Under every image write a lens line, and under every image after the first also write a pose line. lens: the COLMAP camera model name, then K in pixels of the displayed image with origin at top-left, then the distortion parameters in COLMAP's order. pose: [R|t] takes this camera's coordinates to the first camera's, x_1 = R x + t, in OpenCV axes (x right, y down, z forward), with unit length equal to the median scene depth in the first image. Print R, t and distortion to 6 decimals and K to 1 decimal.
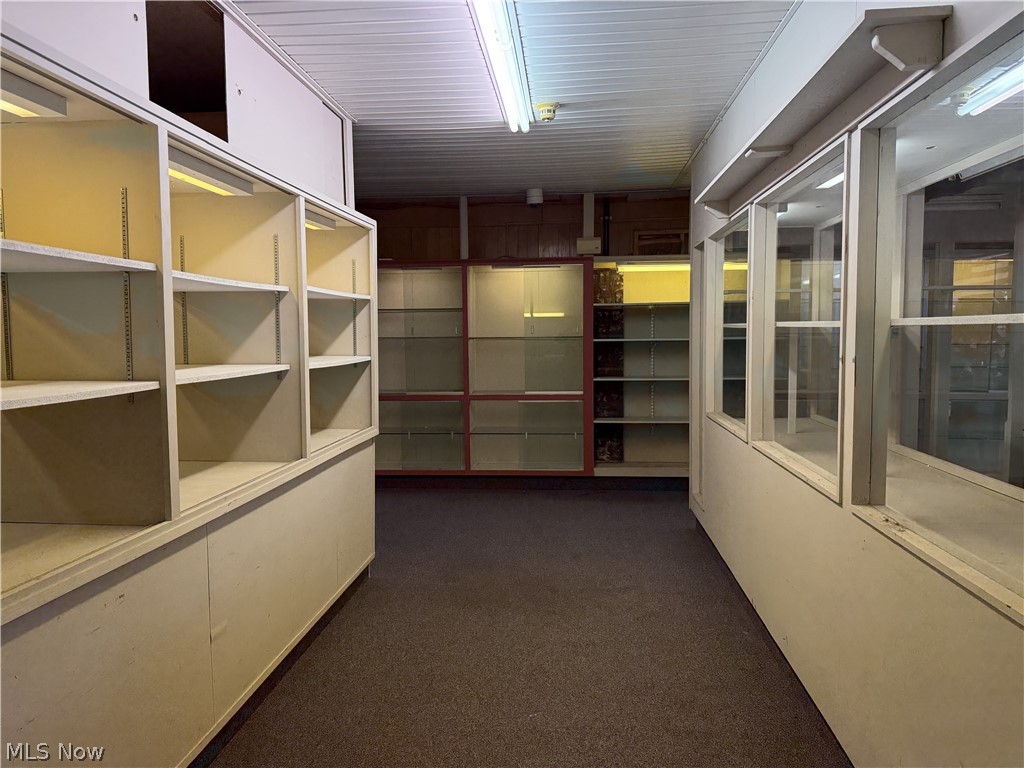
lens RADIAL K [[734.1, 0, 502.9], [0, 734.1, 388.1], [0, 0, 1]] dist [0.034912, -0.018984]
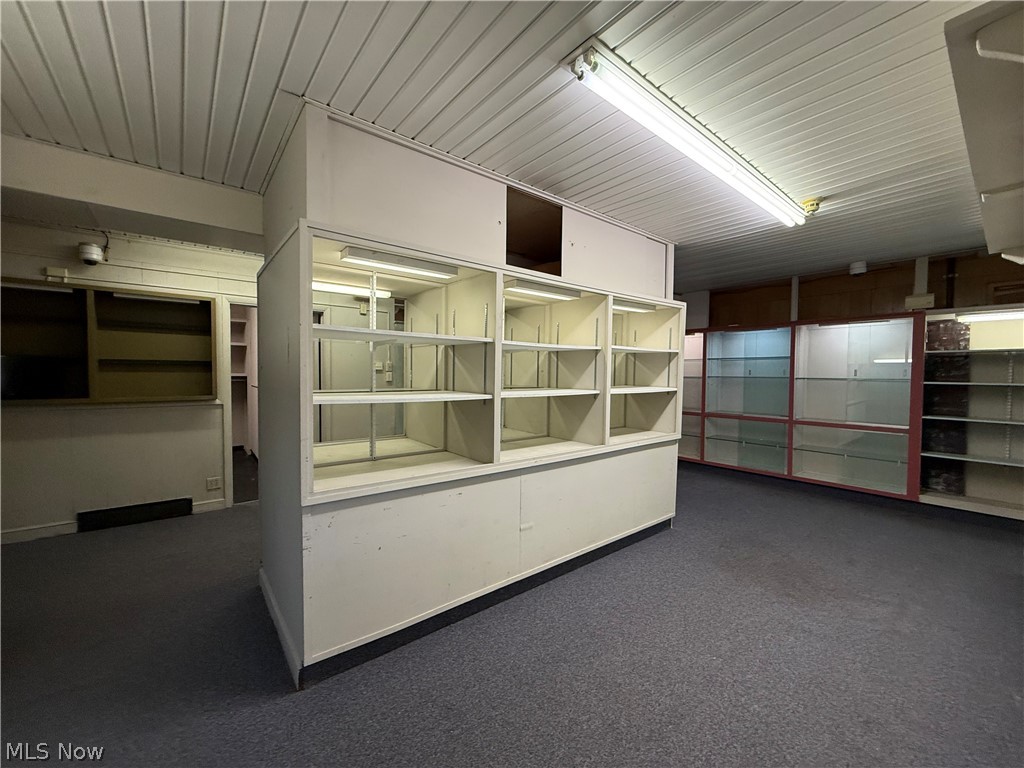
lens RADIAL K [[415.6, 0, 508.1], [0, 415.6, 383.1], [0, 0, 1]] dist [0.020459, 0.000530]
pose [[0.705460, 0.032728, -0.707993, 0.138747], [-0.067211, 0.997521, -0.020859, -0.007483], [0.705555, 0.062300, 0.705911, 0.074498]]
